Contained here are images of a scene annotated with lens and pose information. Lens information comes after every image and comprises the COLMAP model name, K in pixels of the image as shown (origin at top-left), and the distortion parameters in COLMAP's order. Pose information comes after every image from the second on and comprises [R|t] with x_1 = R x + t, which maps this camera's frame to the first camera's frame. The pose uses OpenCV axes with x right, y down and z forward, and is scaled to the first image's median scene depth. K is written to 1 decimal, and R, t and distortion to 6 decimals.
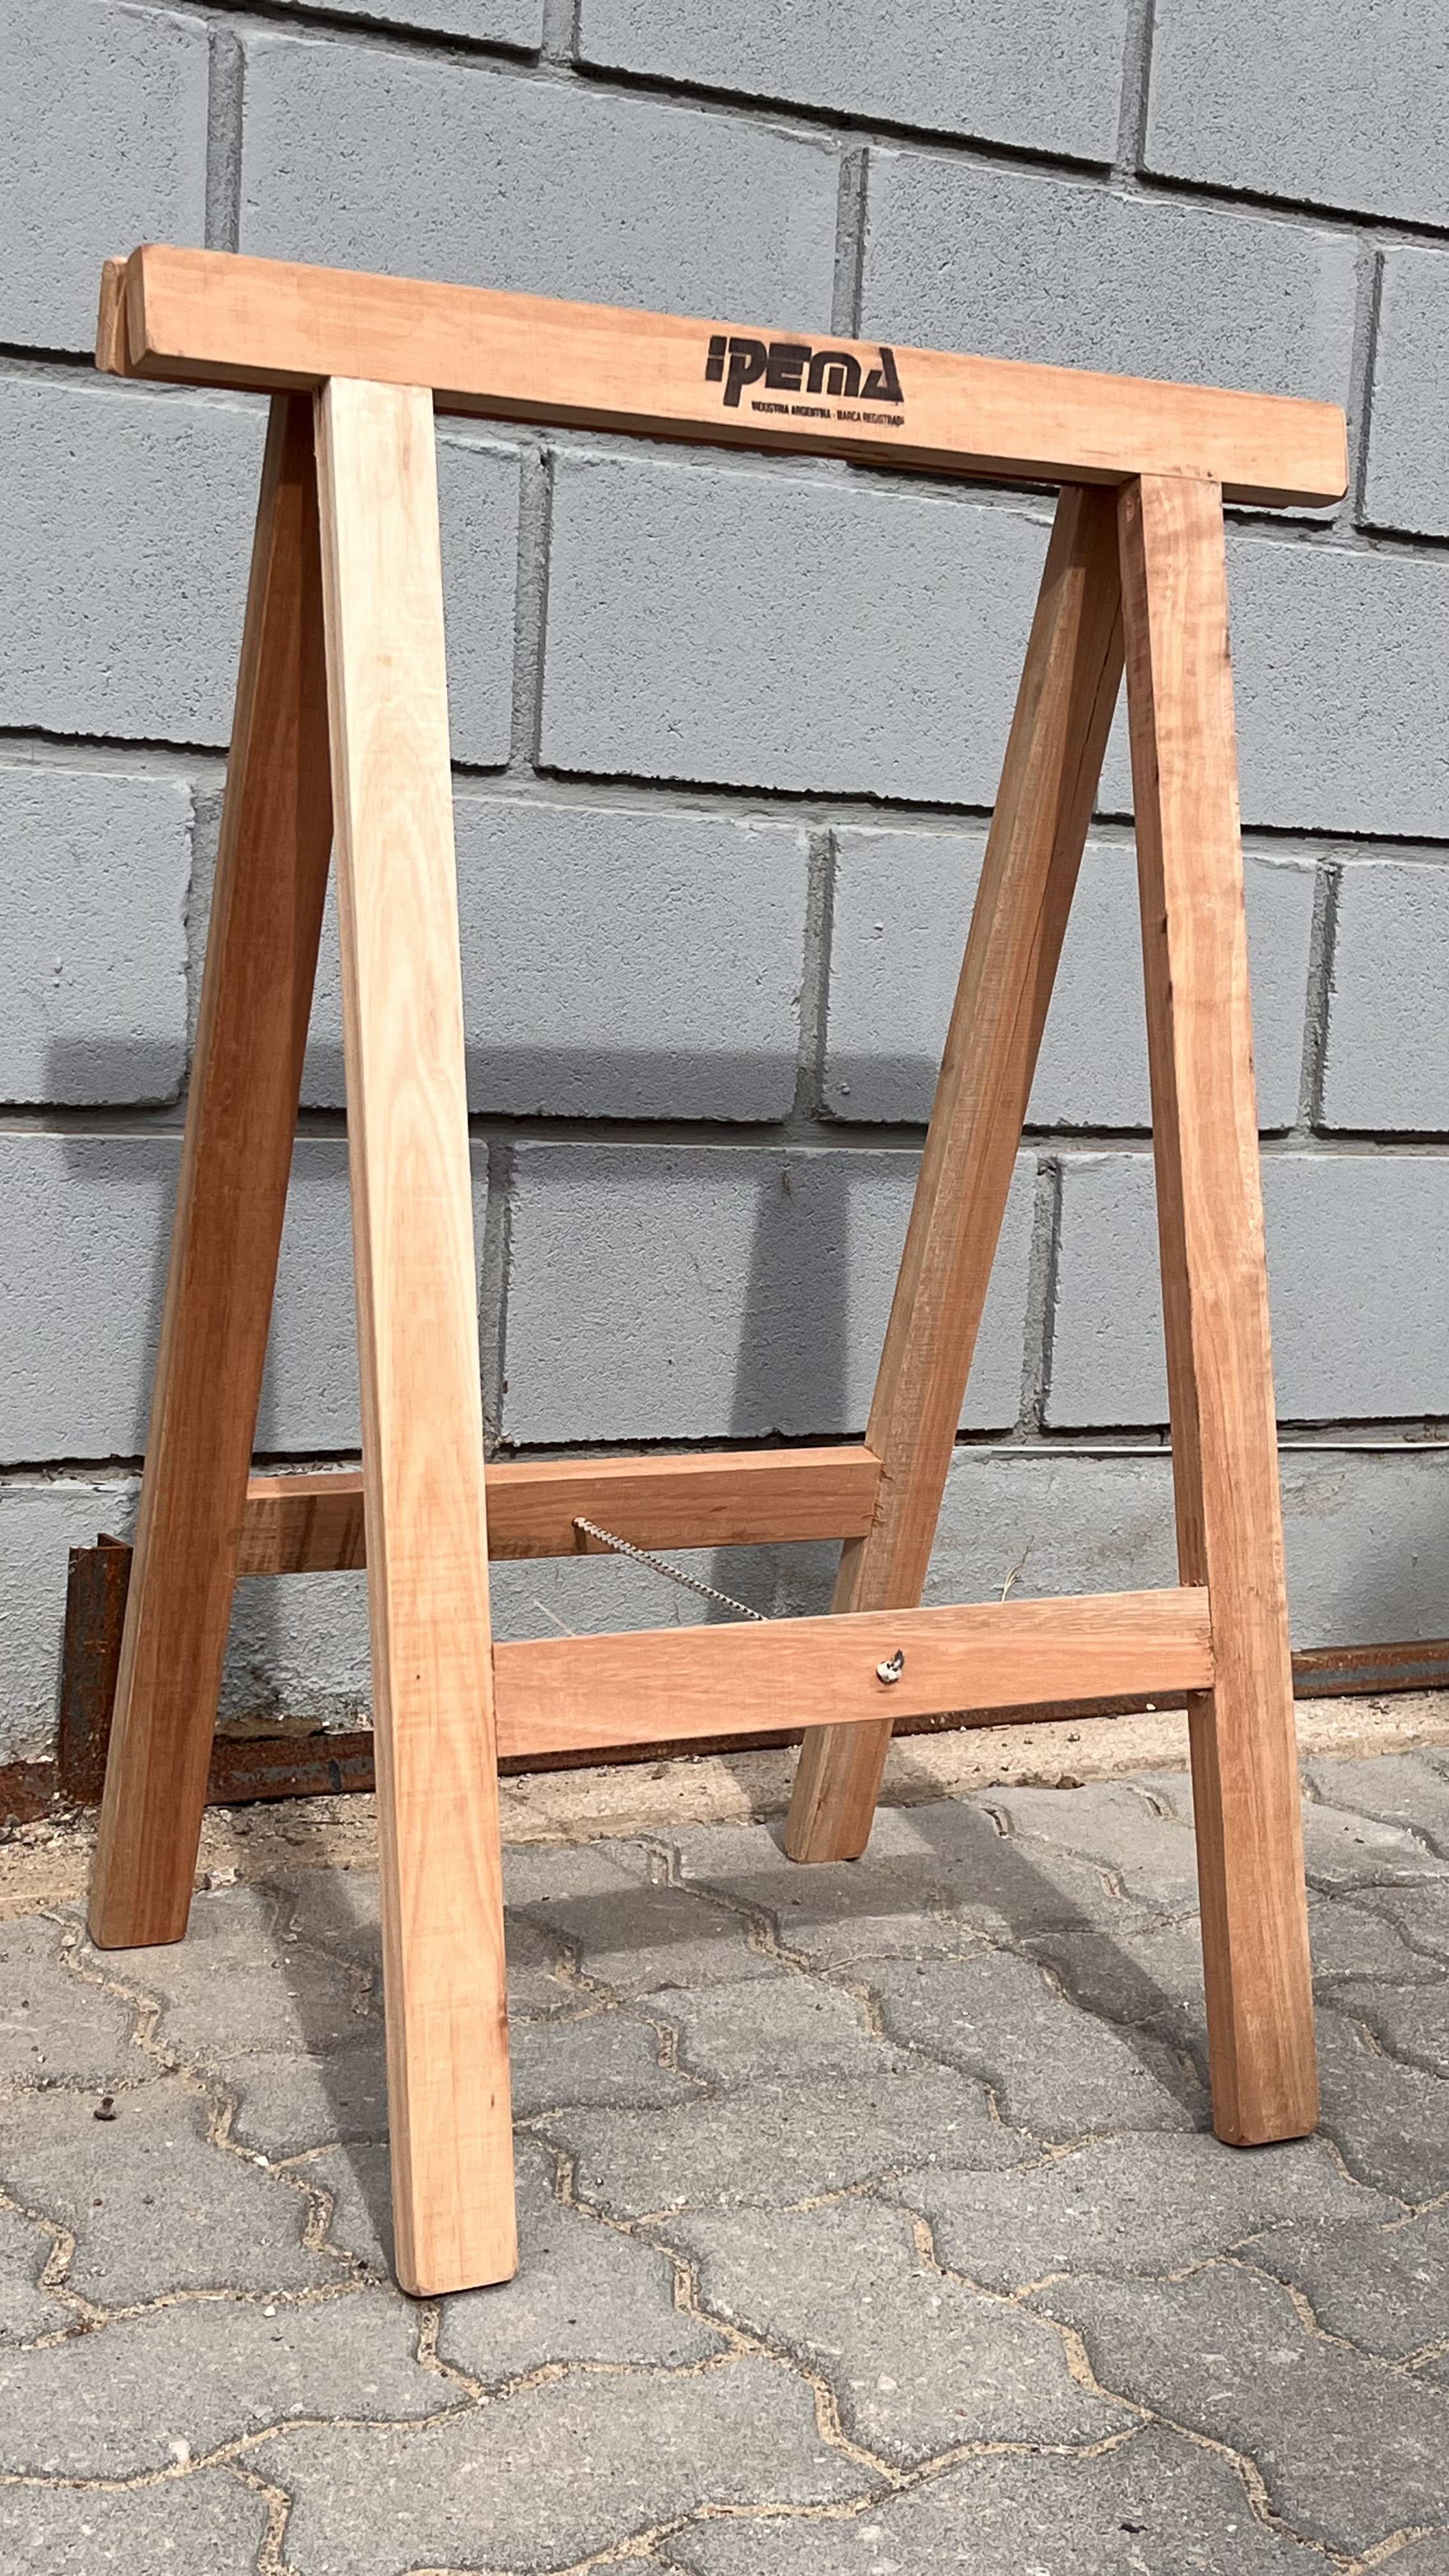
lens RADIAL K [[3279.9, 0, 758.2], [0, 3279.9, 1282.0], [0, 0, 1]] dist [0.148973, -0.486395]
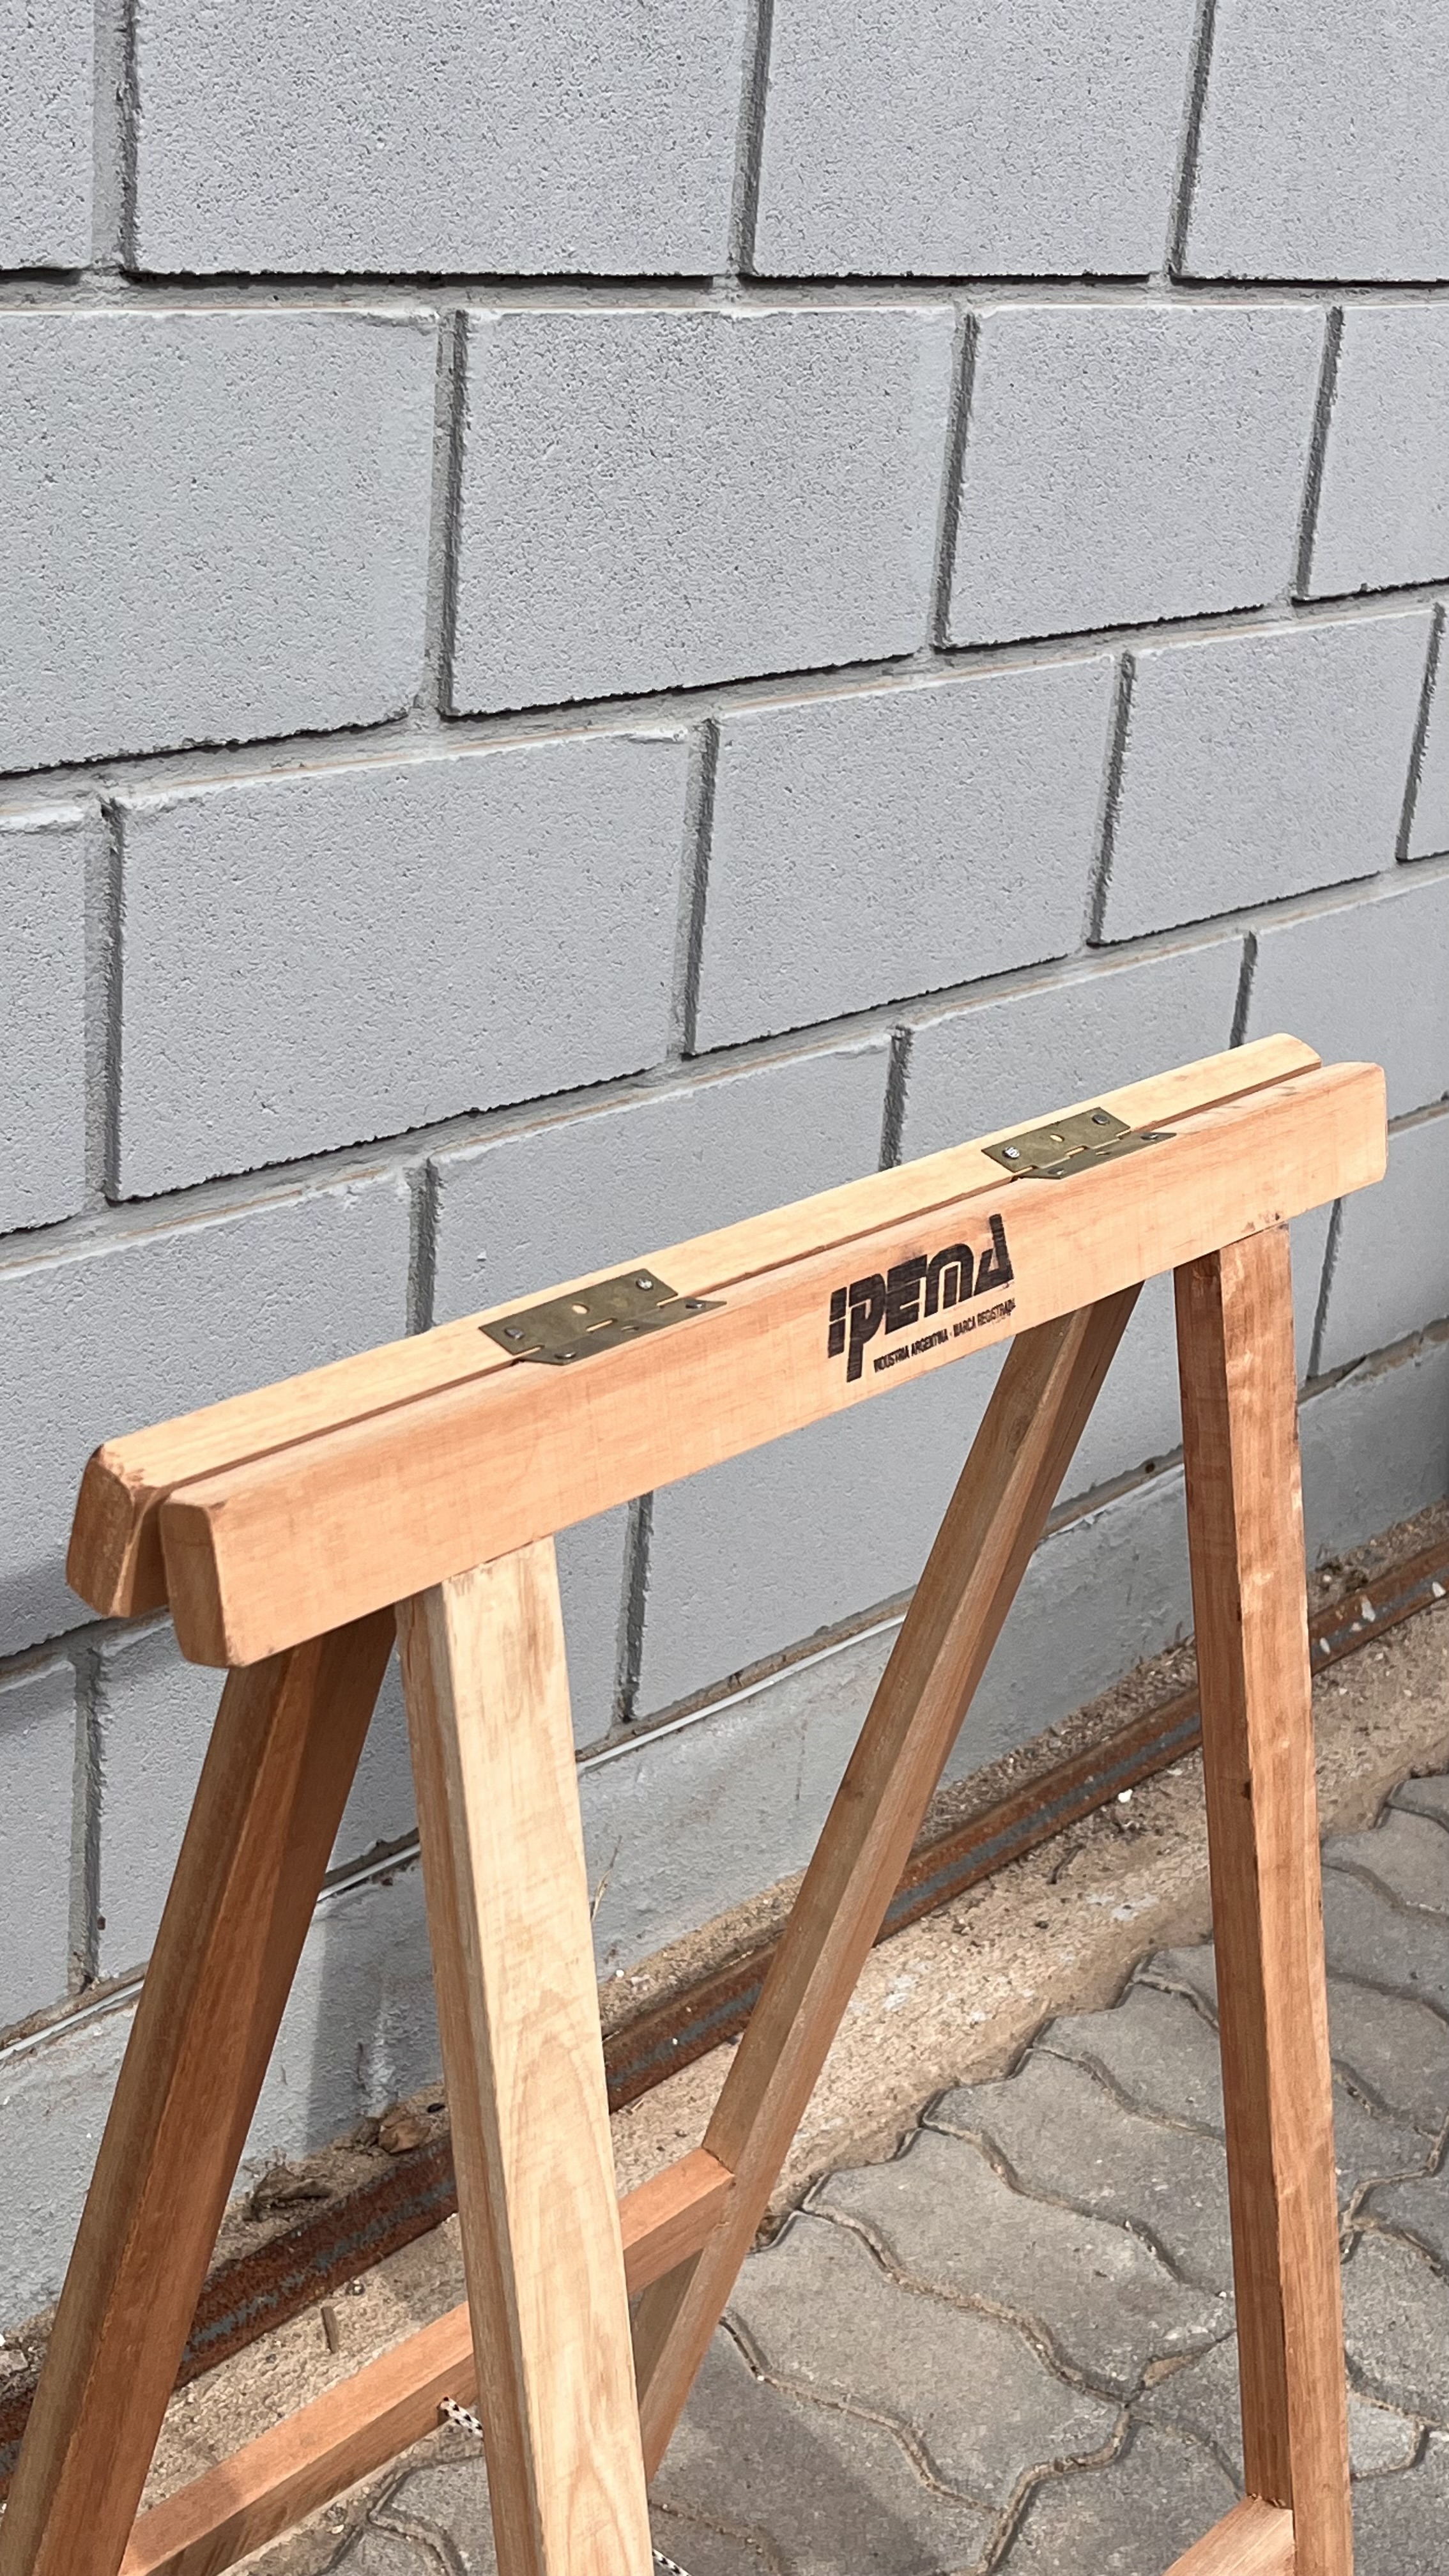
lens RADIAL K [[3279.9, 0, 758.2], [0, 3279.9, 1282.0], [0, 0, 1]] dist [0.148973, -0.486395]
pose [[0.930370, -0.109824, 0.349786, -0.194583], [0.014153, 0.964126, 0.265069, -0.333497], [-0.366349, -0.241662, 0.898548, 0.253327]]
